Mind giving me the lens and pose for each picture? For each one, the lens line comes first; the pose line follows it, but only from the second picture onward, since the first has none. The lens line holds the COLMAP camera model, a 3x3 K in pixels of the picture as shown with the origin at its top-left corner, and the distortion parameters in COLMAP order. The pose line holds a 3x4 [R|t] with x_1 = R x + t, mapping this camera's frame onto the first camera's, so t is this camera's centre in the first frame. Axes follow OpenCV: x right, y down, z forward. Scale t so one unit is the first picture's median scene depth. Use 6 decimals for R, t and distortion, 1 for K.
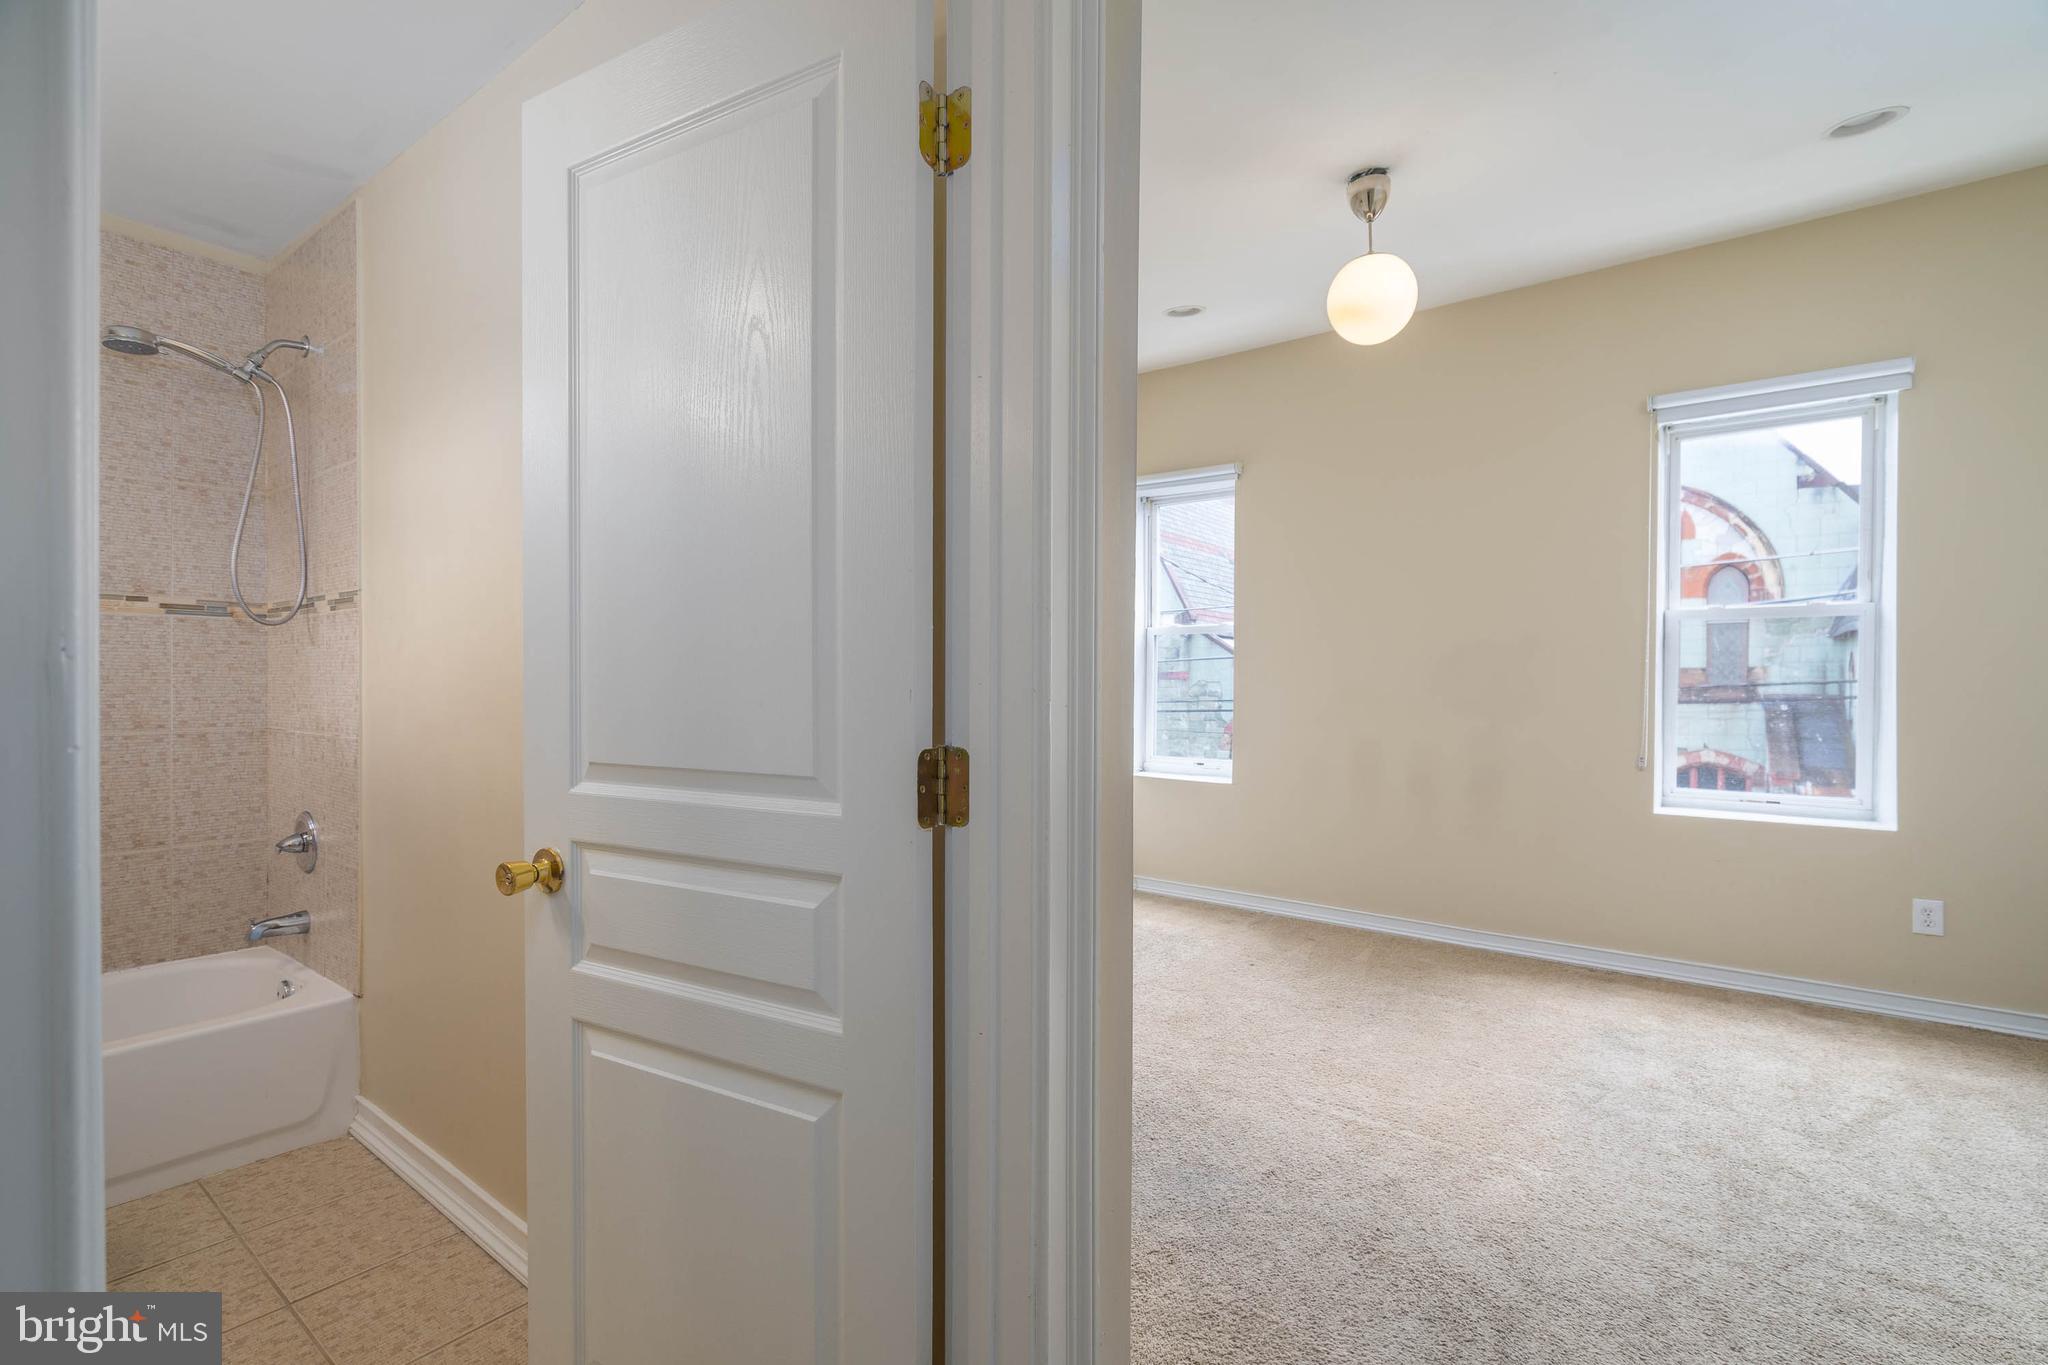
lens RADIAL K [[934.5, 0, 1016.5], [0, 934.5, 691.2], [0, 0, 1]] dist [-0.001289, 0.002338]
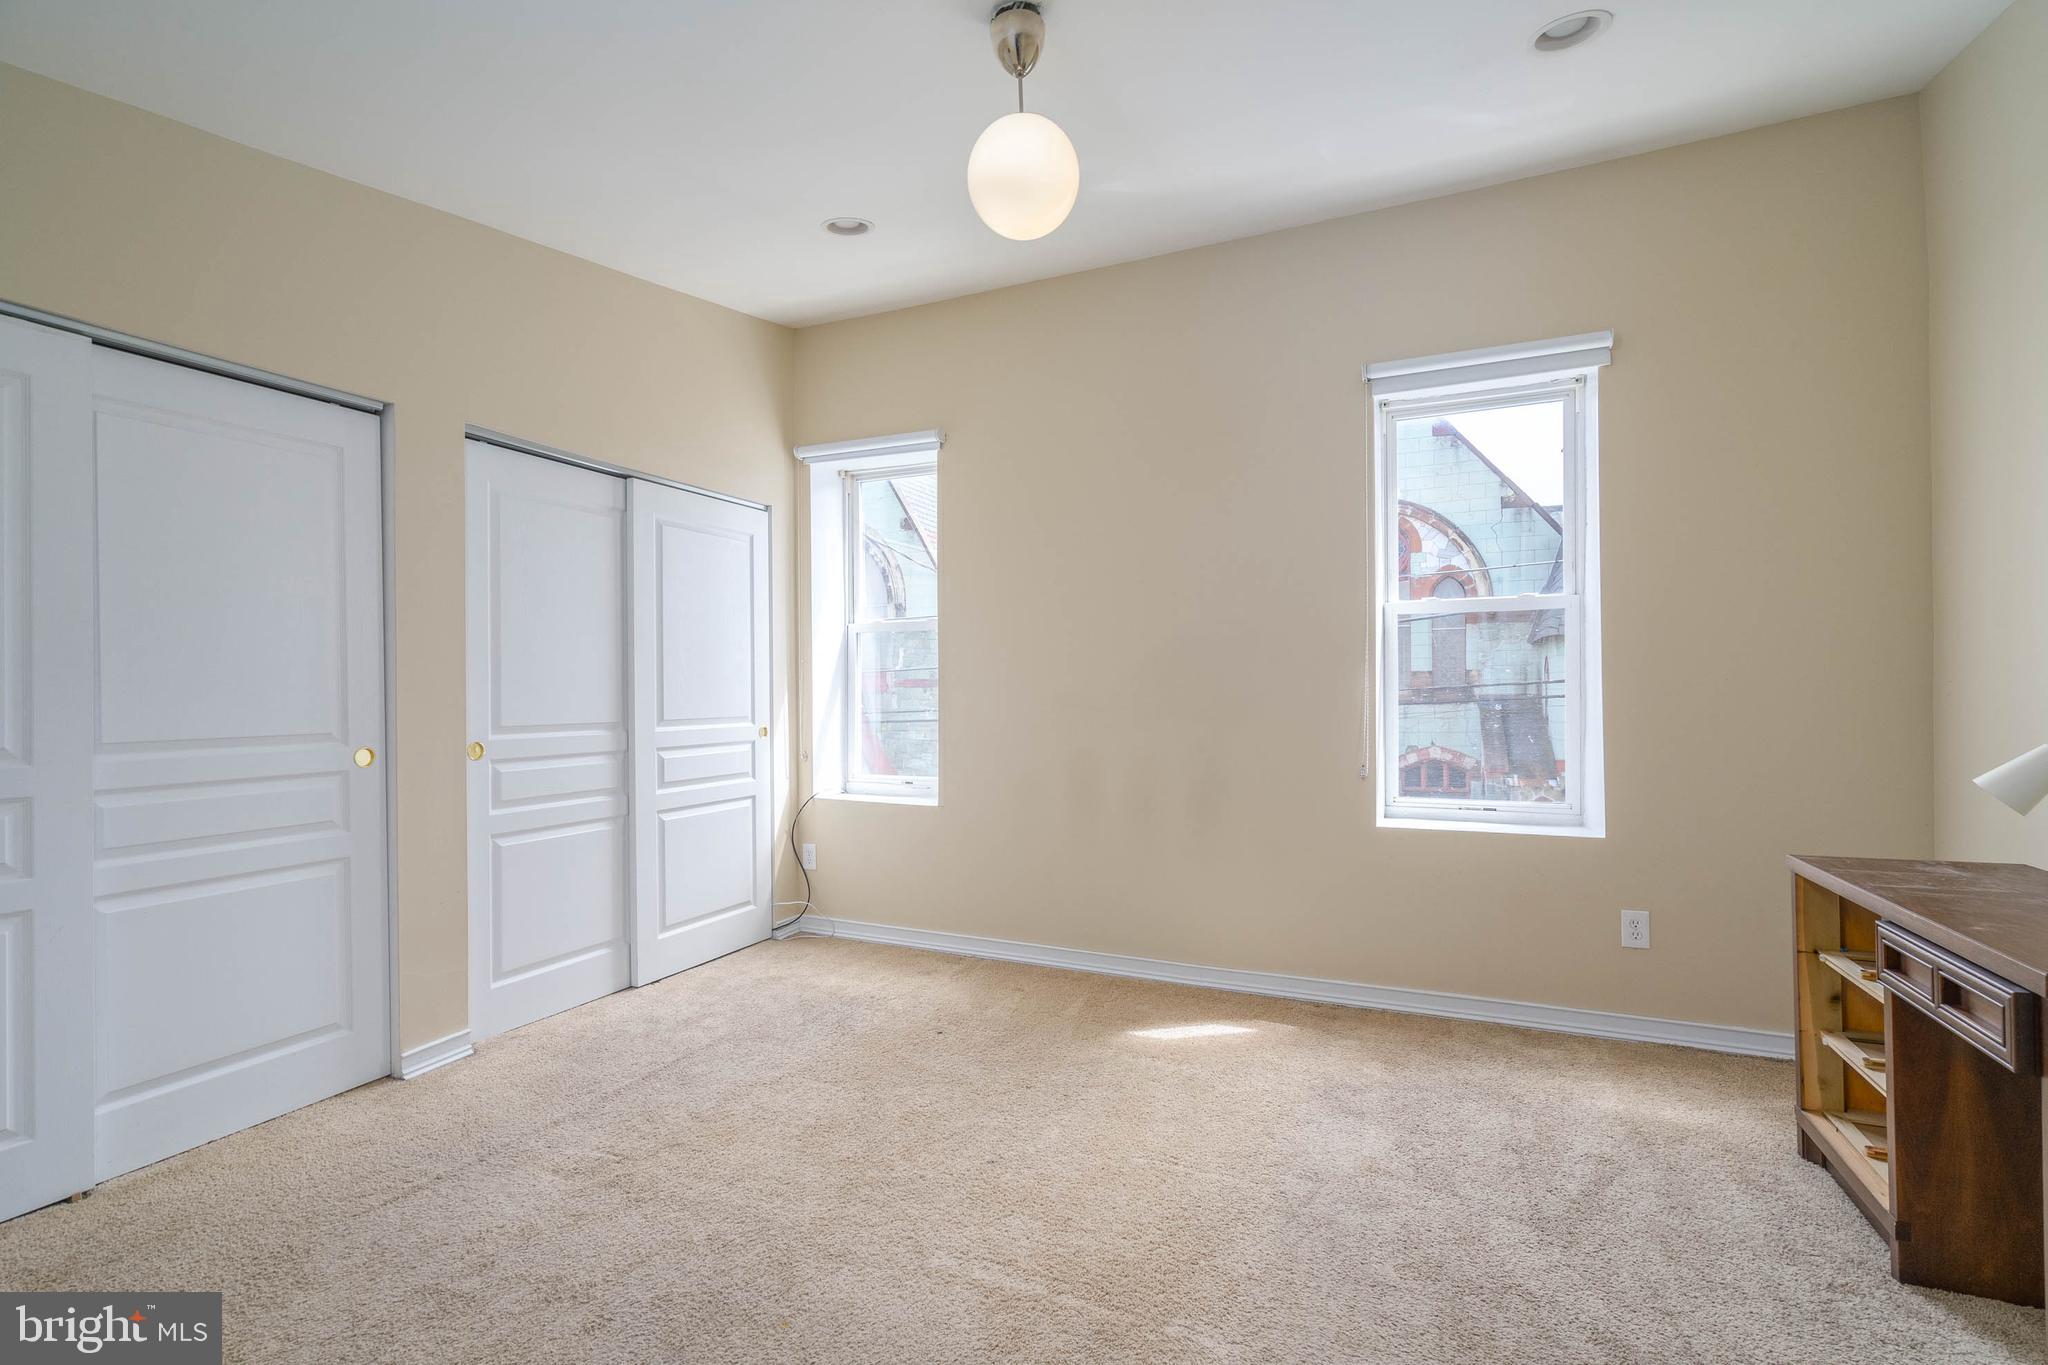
lens RADIAL K [[934.5, 0, 1023.5], [0, 934.5, 688.7], [0, 0, 1]] dist [-0.001289, 0.002338]
pose [[0.975542, -0.009886, 0.219592, 0.176826], [0.012505, 0.999866, -0.010541, 0.003026], [-0.219458, 0.013030, 0.975535, 0.222455]]
